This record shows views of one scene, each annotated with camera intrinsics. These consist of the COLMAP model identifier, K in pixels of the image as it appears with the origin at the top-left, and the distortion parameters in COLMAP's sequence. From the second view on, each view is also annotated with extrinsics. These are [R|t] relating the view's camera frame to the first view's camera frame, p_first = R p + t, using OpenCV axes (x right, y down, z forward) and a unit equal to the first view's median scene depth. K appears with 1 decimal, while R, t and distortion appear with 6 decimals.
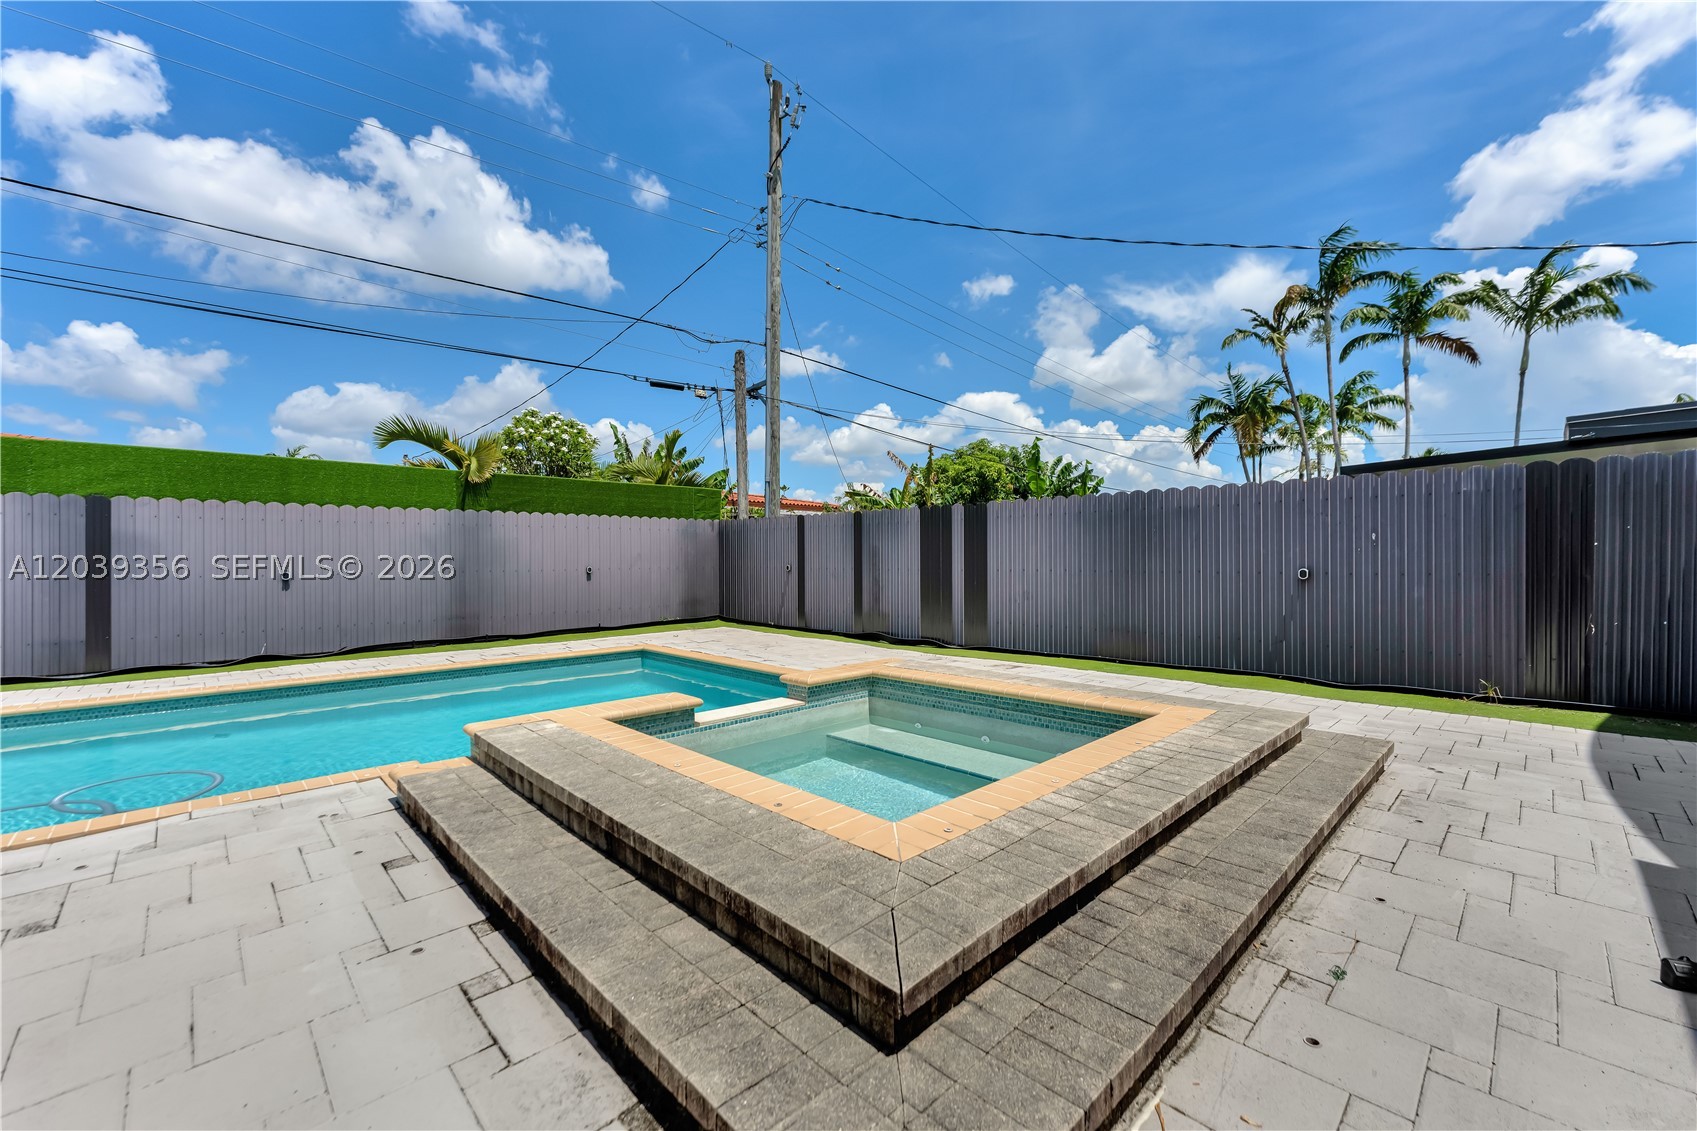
lens RADIAL K [[688.3, 0, 854.6], [0, 688.3, 560.3], [0, 0, 1]] dist [-0.005791, 0.002952]
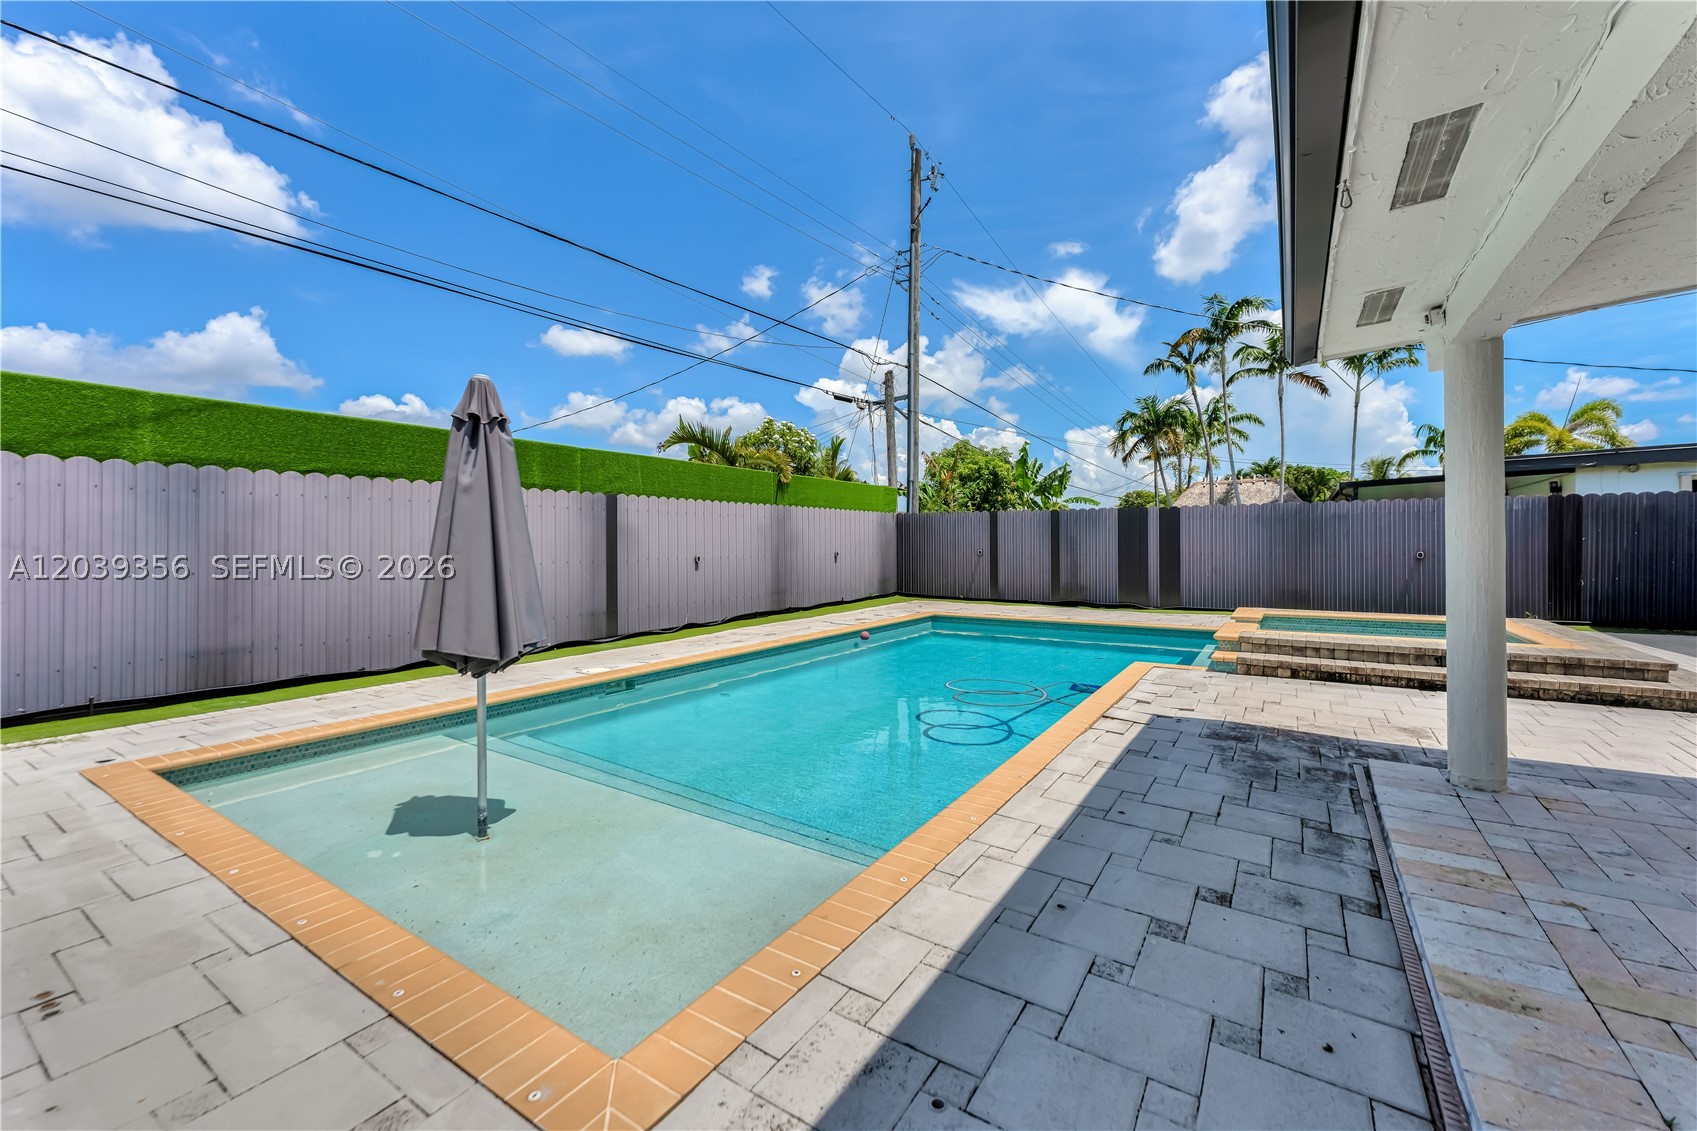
lens RADIAL K [[688.3, 0, 859.9], [0, 688.3, 548.8], [0, 0, 1]] dist [-0.005791, 0.002952]
pose [[0.974896, -0.000338, 0.222659, -0.243384], [-0.000515, 0.999993, 0.003773, 0.000258], [-0.222659, -0.003793, 0.974889, -0.079971]]
